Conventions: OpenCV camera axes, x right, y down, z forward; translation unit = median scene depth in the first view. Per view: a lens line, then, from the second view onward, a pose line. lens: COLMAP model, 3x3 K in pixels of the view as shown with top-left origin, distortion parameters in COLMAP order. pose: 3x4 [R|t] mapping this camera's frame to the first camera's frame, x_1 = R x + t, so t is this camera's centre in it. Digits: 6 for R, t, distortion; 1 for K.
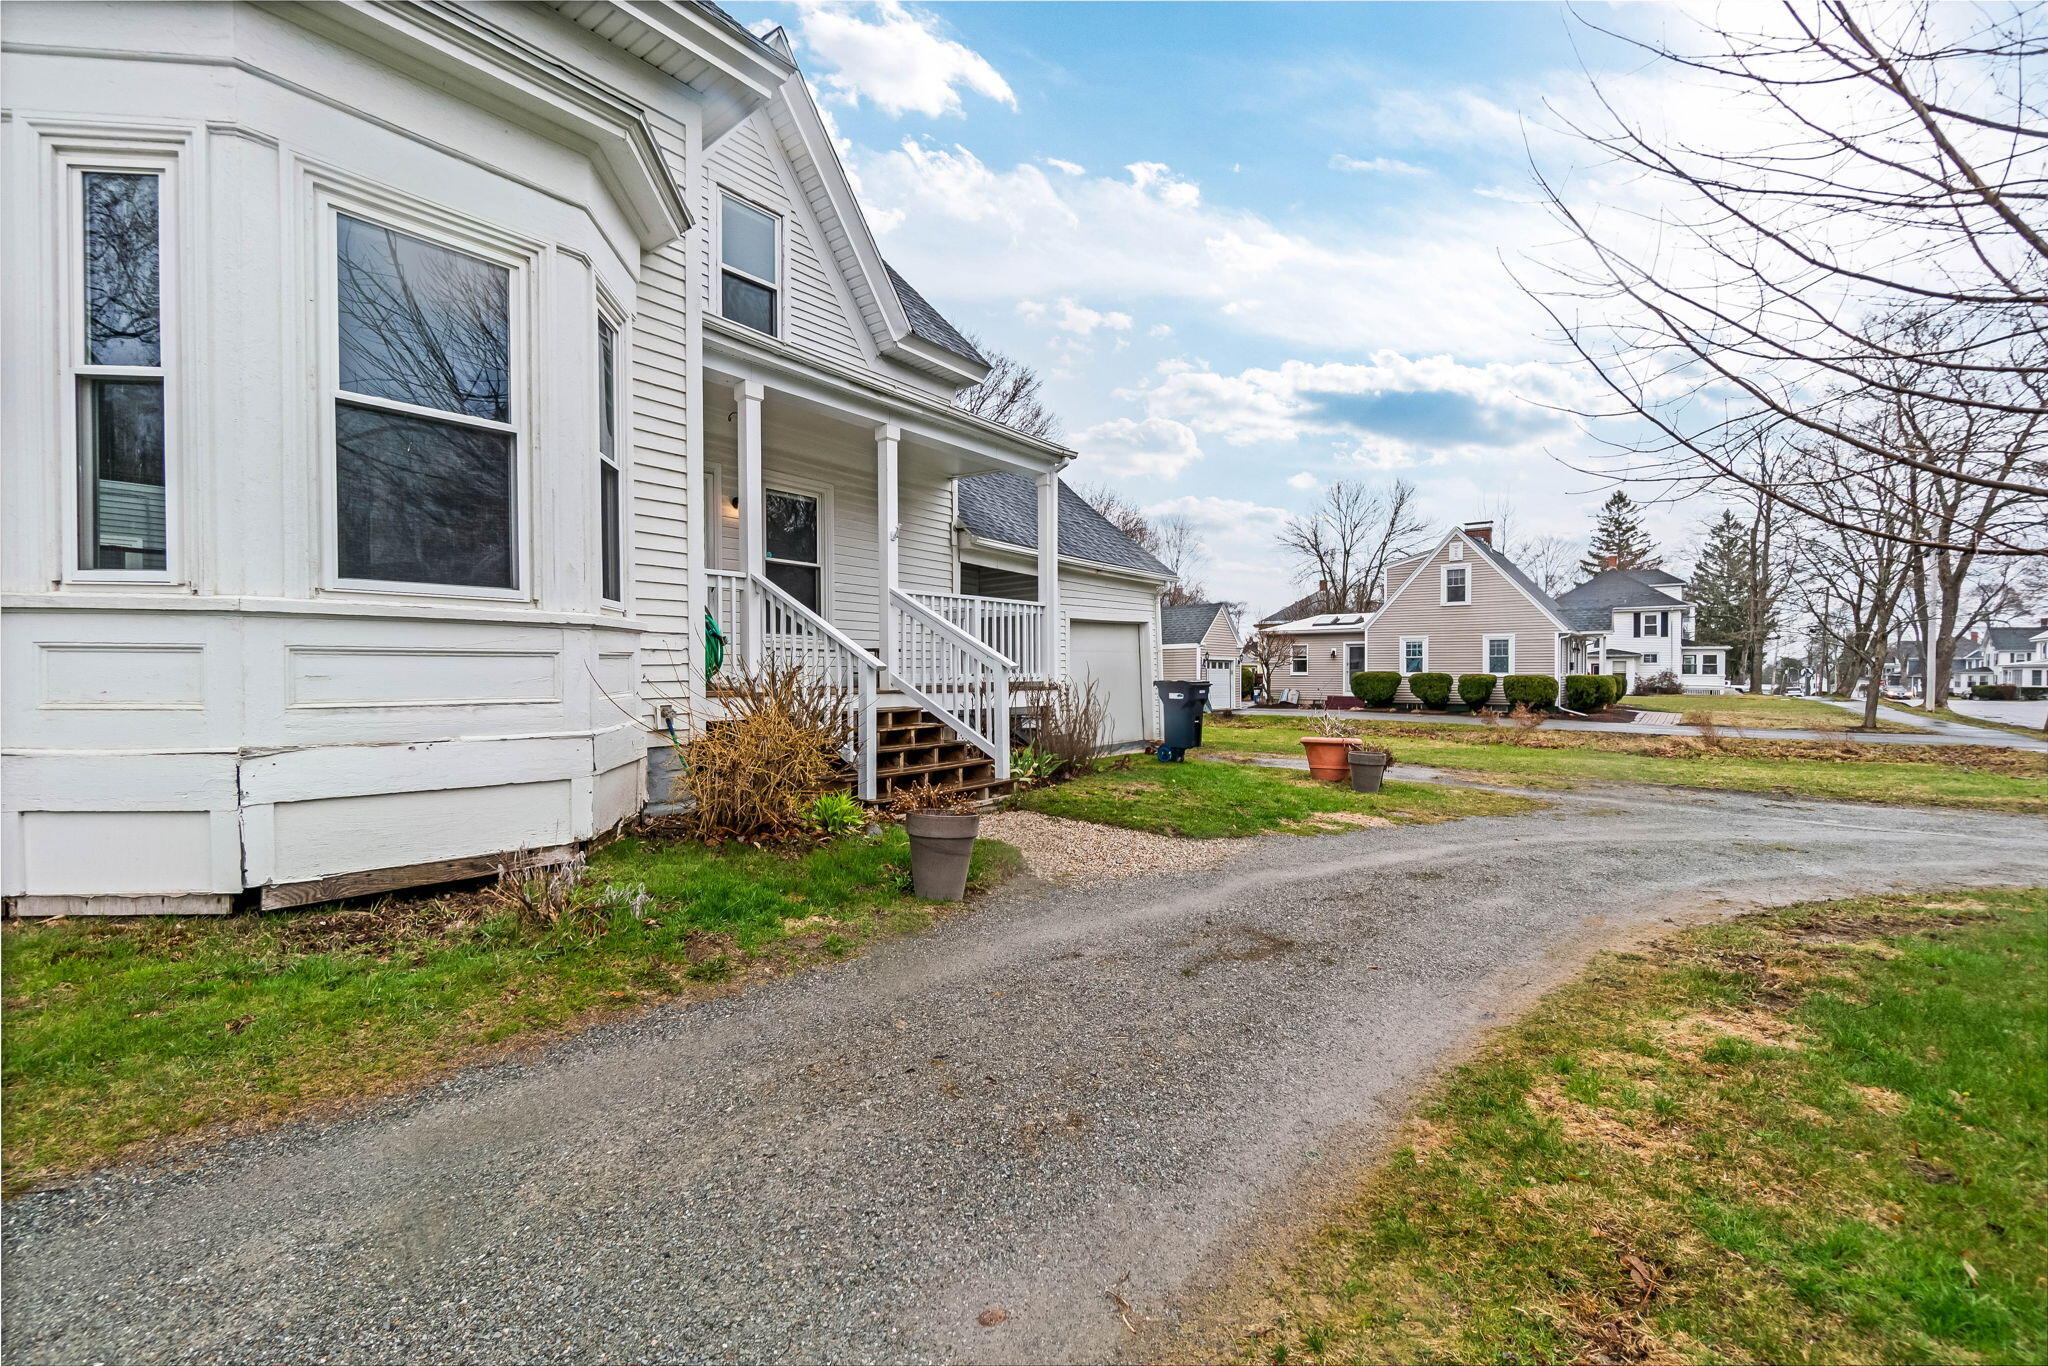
lens RADIAL K [[882.6, 0, 999.4], [0, 882.6, 696.0], [0, 0, 1]] dist [0.000321, 0.000479]
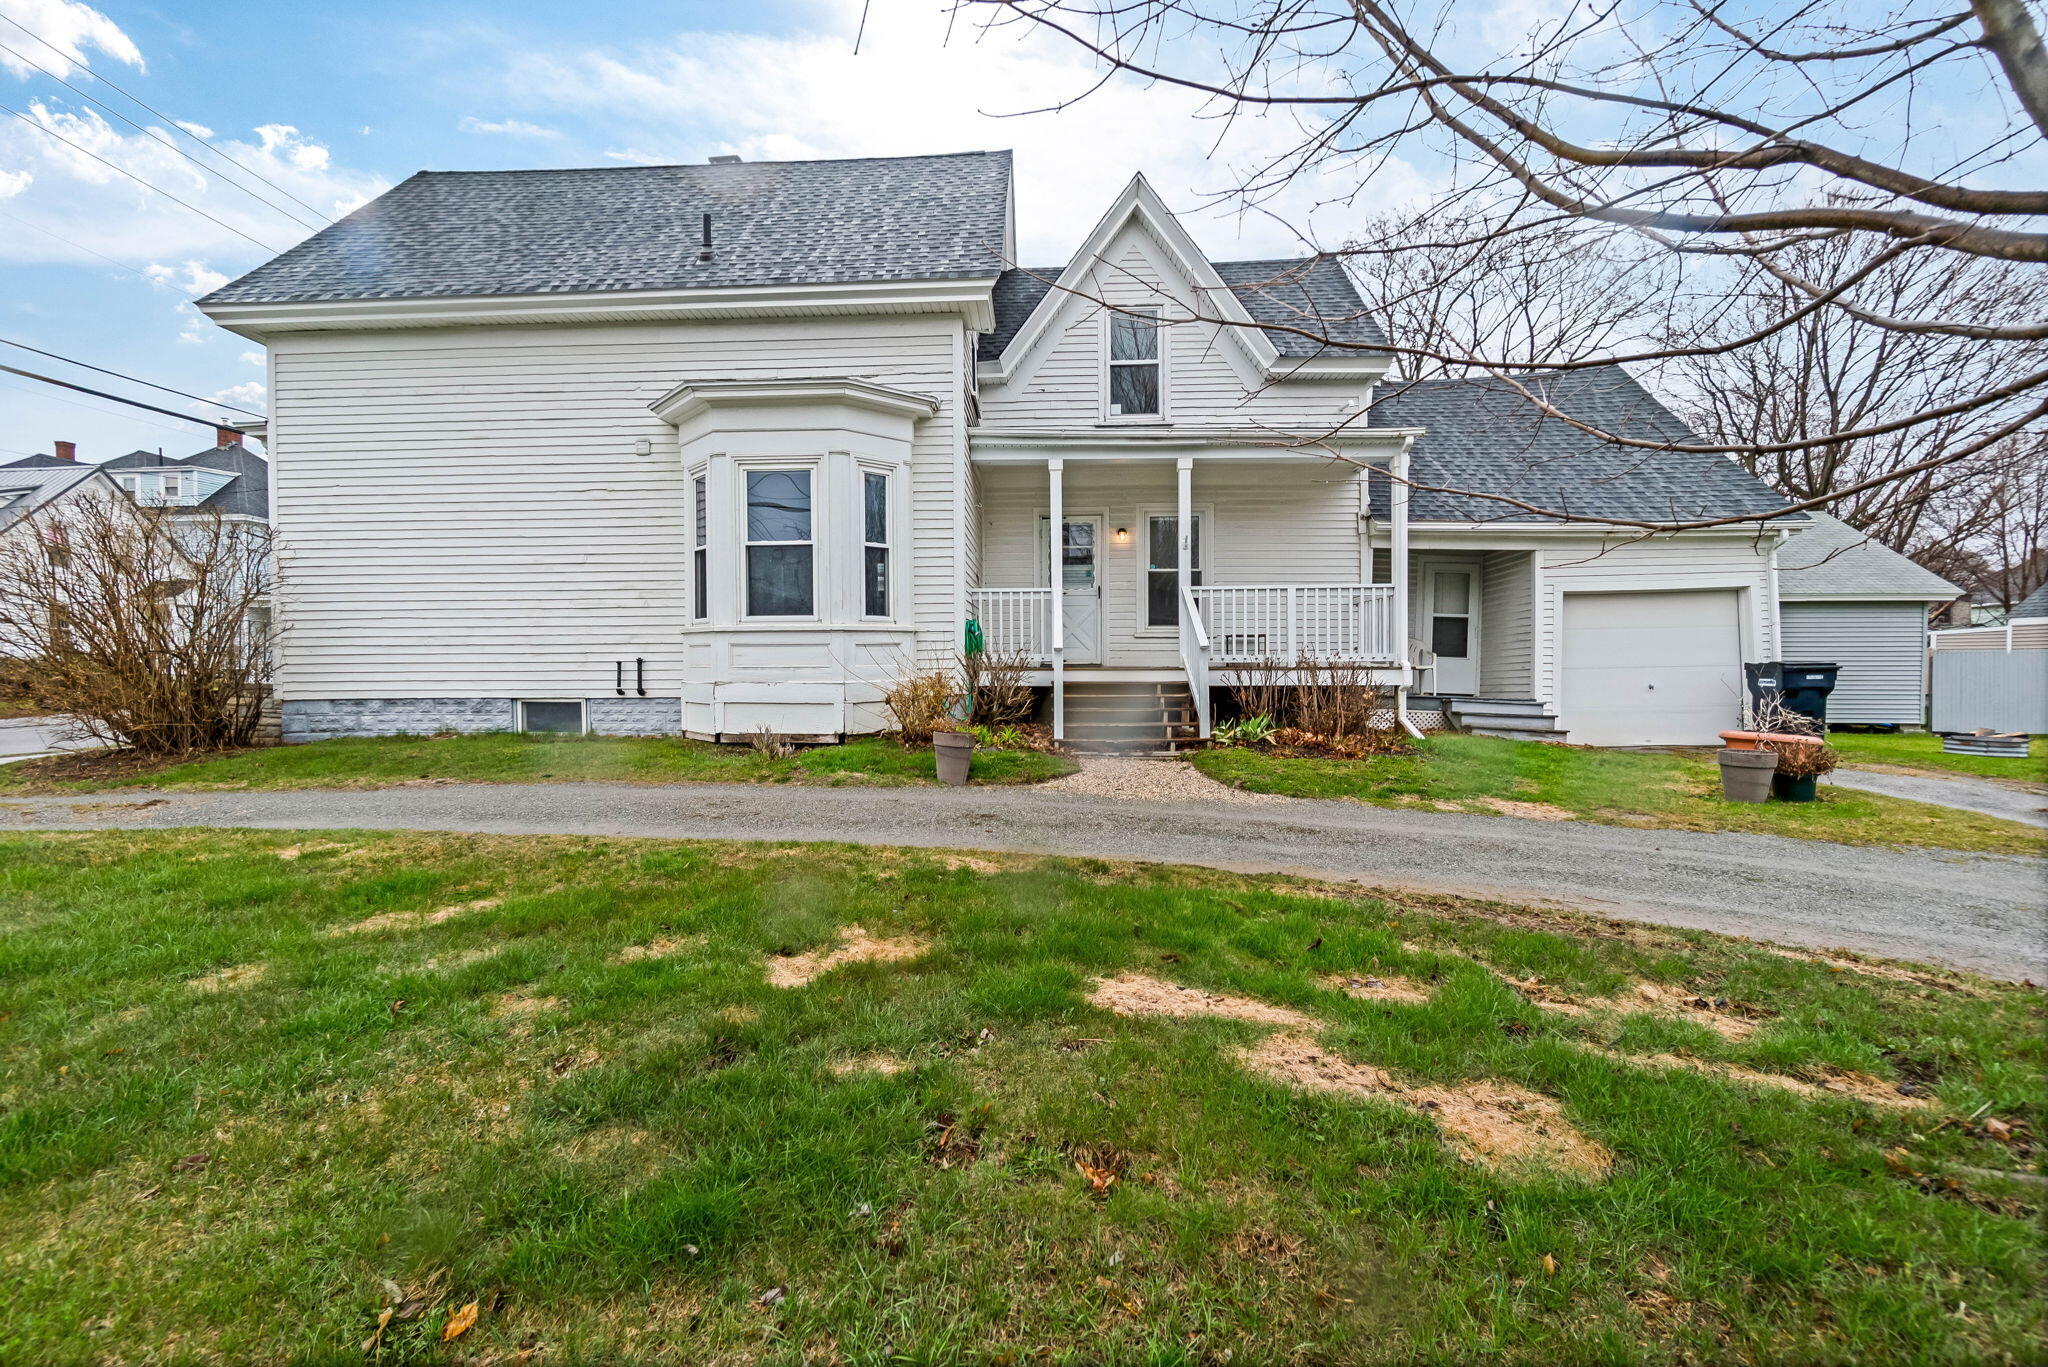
lens RADIAL K [[900.3, 0, 992.8], [0, 900.3, 686.9], [0, 0, 1]] dist [-0.000050, 0.000596]
pose [[0.553435, 0.004214, -0.832881, 1.319461], [-0.016391, 0.999849, -0.005833, 0.053158], [0.832731, 0.016880, 0.553421, 0.114837]]
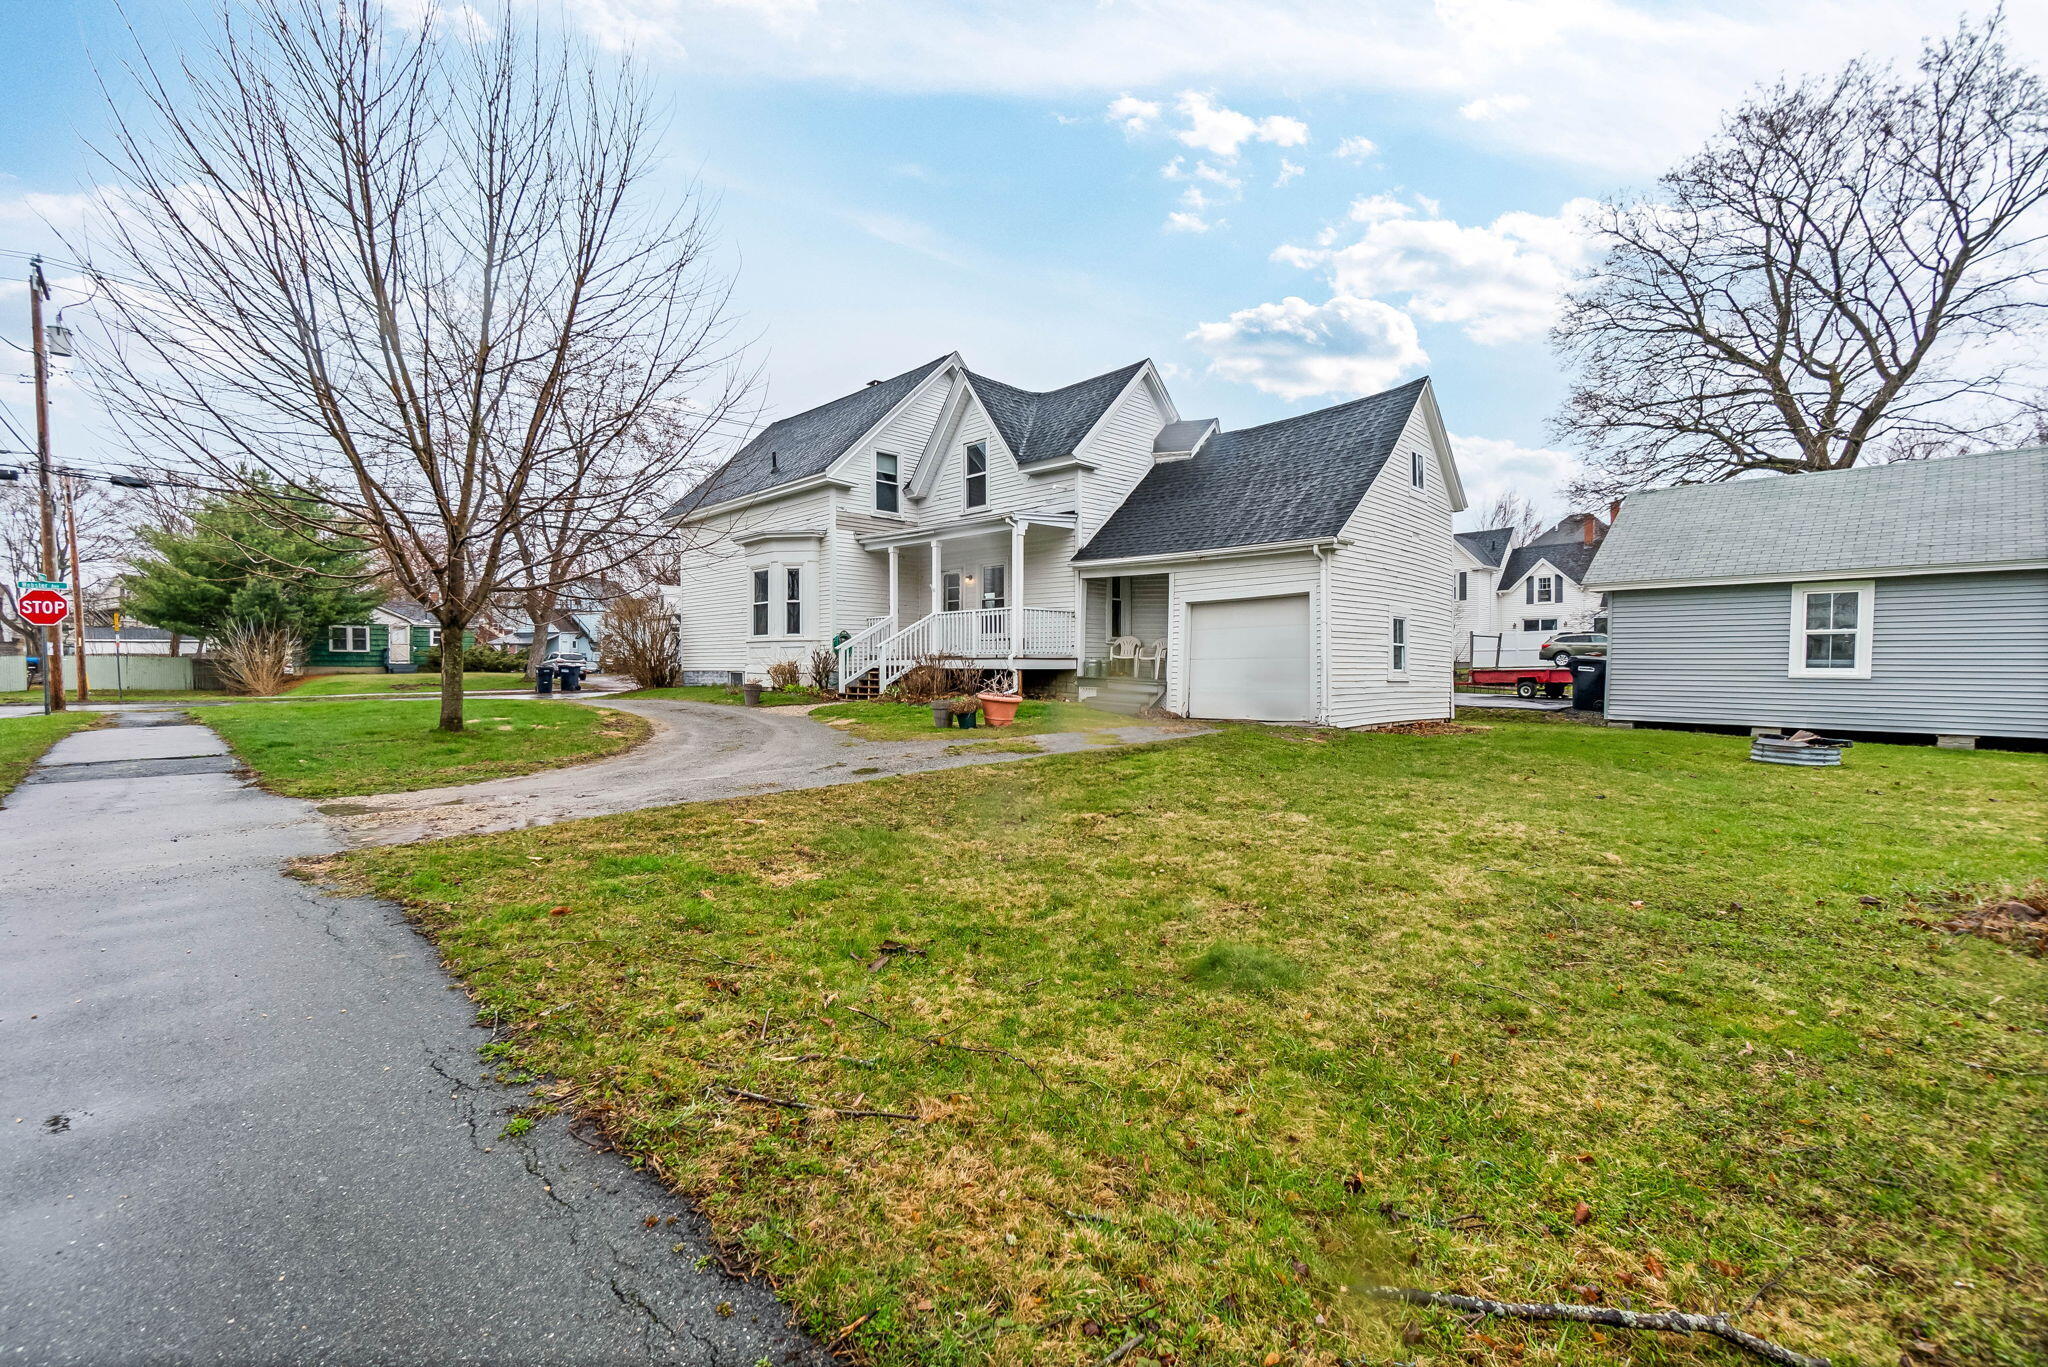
lens RADIAL K [[882.6, 0, 999.4], [0, 882.6, 696.5], [0, 0, 1]] dist [0.000321, 0.000479]
pose [[-0.185745, 0.024360, -0.982296, 3.283881], [-0.033117, 0.998969, 0.031035, 0.020509], [0.982040, 0.038296, -0.184747, 2.516987]]
